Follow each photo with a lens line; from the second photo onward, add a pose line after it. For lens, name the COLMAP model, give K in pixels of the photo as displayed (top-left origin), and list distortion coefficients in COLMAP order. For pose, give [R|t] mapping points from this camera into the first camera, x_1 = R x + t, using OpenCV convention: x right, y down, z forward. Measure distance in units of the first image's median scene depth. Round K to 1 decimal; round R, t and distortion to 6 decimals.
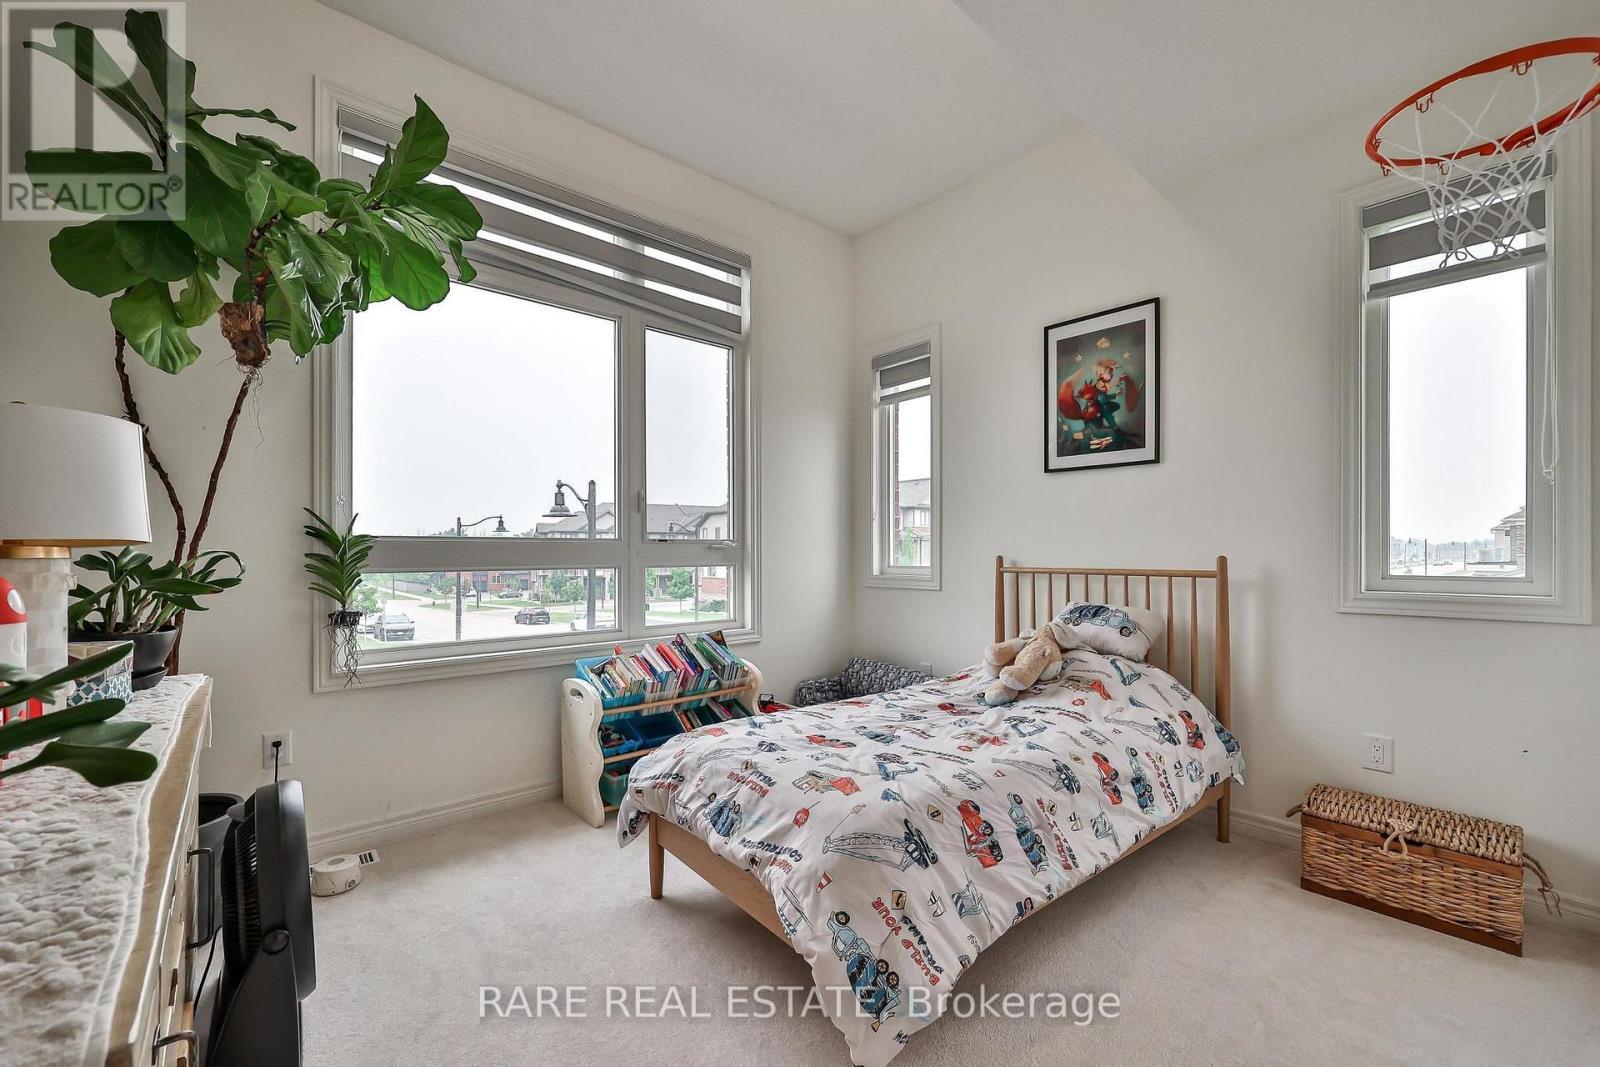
lens RADIAL K [[655.4, 0, 797.5], [0, 655.4, 547.4], [0, 0, 1]] dist [-0.002804, -0.001121]
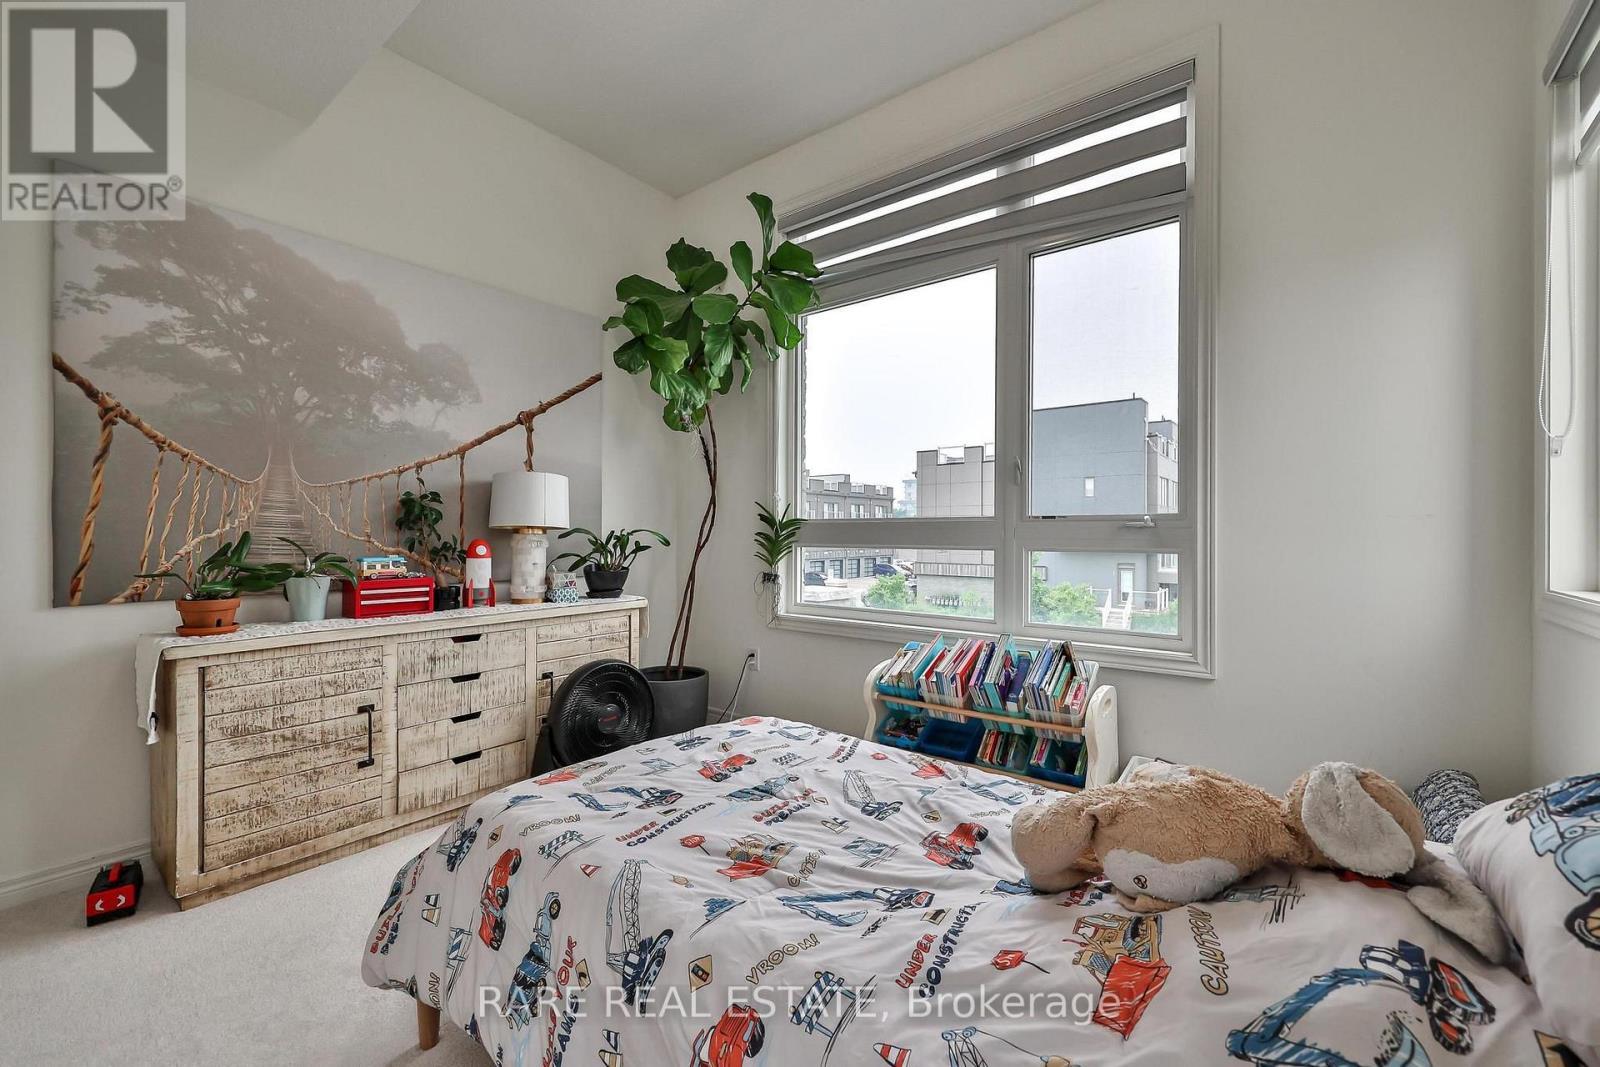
lens RADIAL K [[655.4, 0, 797.6], [0, 655.4, 531.5], [0, 0, 1]] dist [-0.002804, -0.001121]
pose [[0.192442, 0.002487, -0.981305, 0.761689], [0.006936, 0.999968, 0.003894, 0.002415], [0.981284, -0.007556, 0.192419, 0.826346]]
